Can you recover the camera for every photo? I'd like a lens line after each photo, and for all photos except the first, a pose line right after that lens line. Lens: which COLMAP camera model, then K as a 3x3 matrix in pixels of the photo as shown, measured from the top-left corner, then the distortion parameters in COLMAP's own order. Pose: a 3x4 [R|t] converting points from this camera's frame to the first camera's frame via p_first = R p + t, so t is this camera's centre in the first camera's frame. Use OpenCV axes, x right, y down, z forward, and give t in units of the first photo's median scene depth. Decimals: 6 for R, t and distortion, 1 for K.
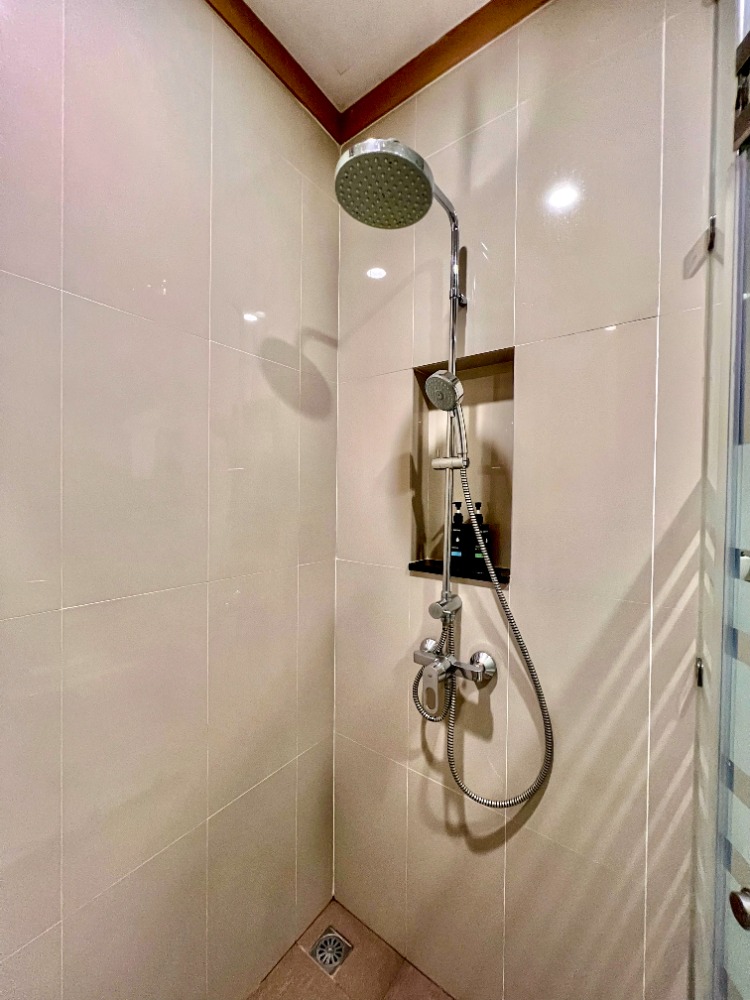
lens RADIAL K [[399.7, 0, 372.1], [0, 399.7, 507.6], [0, 0, 1]] dist [-0.000967, -0.000521]
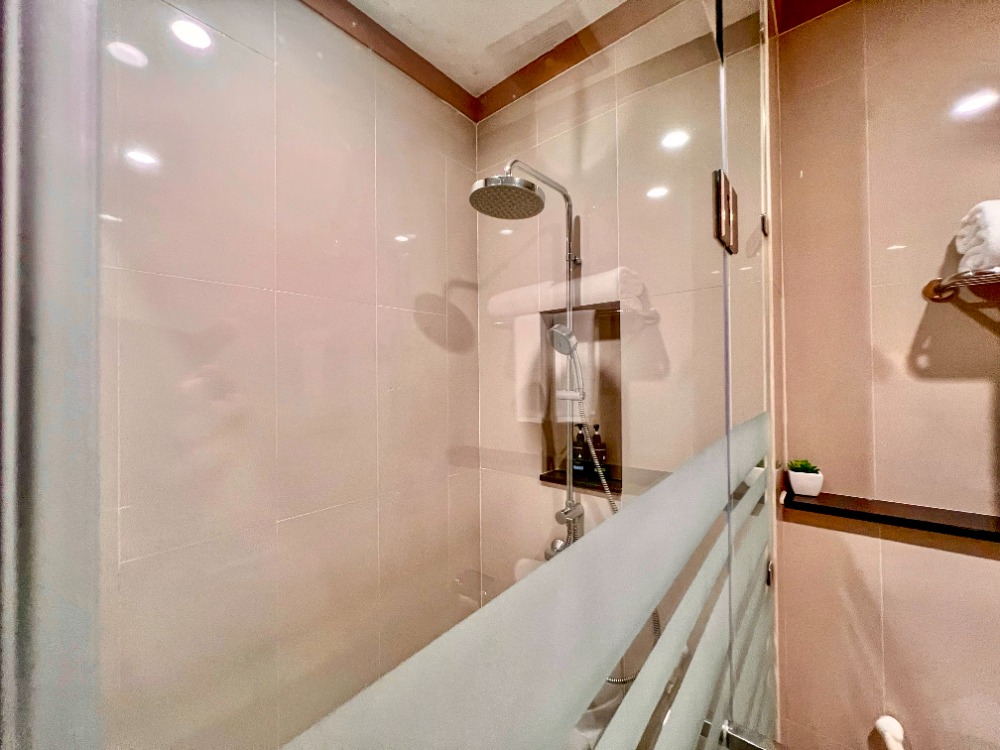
lens RADIAL K [[399.7, 0, 498.4], [0, 399.7, 378.7], [0, 0, 1]] dist [-0.000967, -0.000521]
pose [[0.998051, -0.021868, -0.058440, 0.047321], [0.020561, 0.999527, -0.022880, -0.131781], [0.058913, 0.021634, 0.998029, -0.219215]]
